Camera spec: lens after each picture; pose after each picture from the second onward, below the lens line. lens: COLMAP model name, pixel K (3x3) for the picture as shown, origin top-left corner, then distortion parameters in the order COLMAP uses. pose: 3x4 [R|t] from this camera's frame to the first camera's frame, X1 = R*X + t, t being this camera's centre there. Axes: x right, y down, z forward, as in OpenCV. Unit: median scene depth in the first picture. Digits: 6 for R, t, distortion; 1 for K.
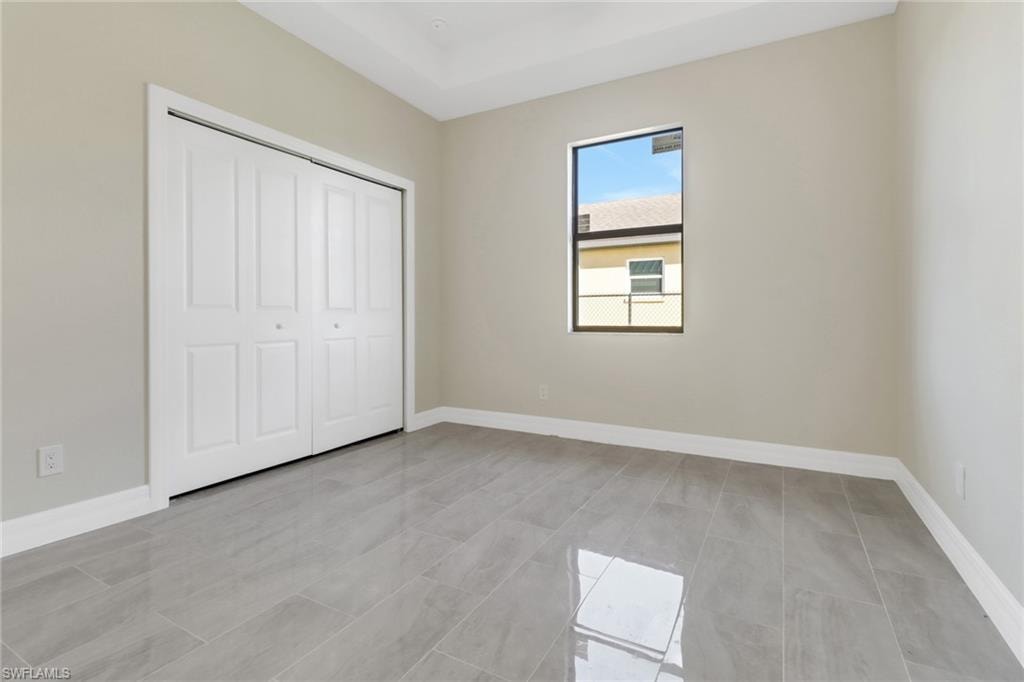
lens RADIAL K [[490.5, 0, 512.6], [0, 490.5, 320.0], [0, 0, 1]] dist [0.013906, -0.007706]
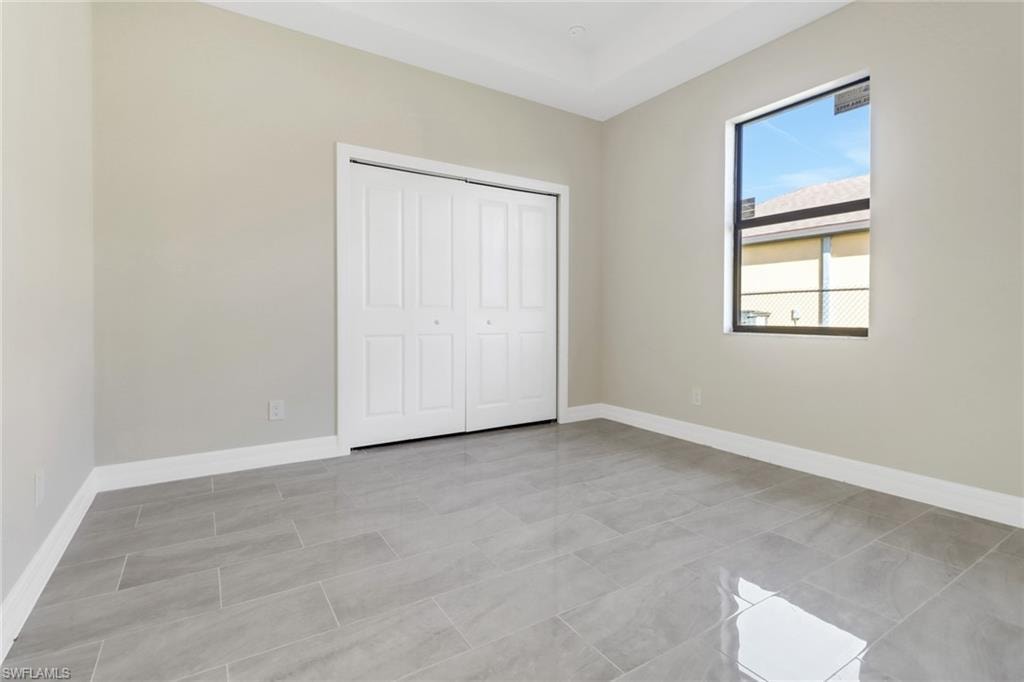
lens RADIAL K [[490.5, 0, 512.6], [0, 490.5, 320.0], [0, 0, 1]] dist [0.013906, -0.007706]
pose [[0.873894, 0.008525, -0.486042, 0.227532], [-0.006801, 0.999963, 0.005312, 0.000466], [0.486069, -0.001337, 0.873919, 0.028958]]
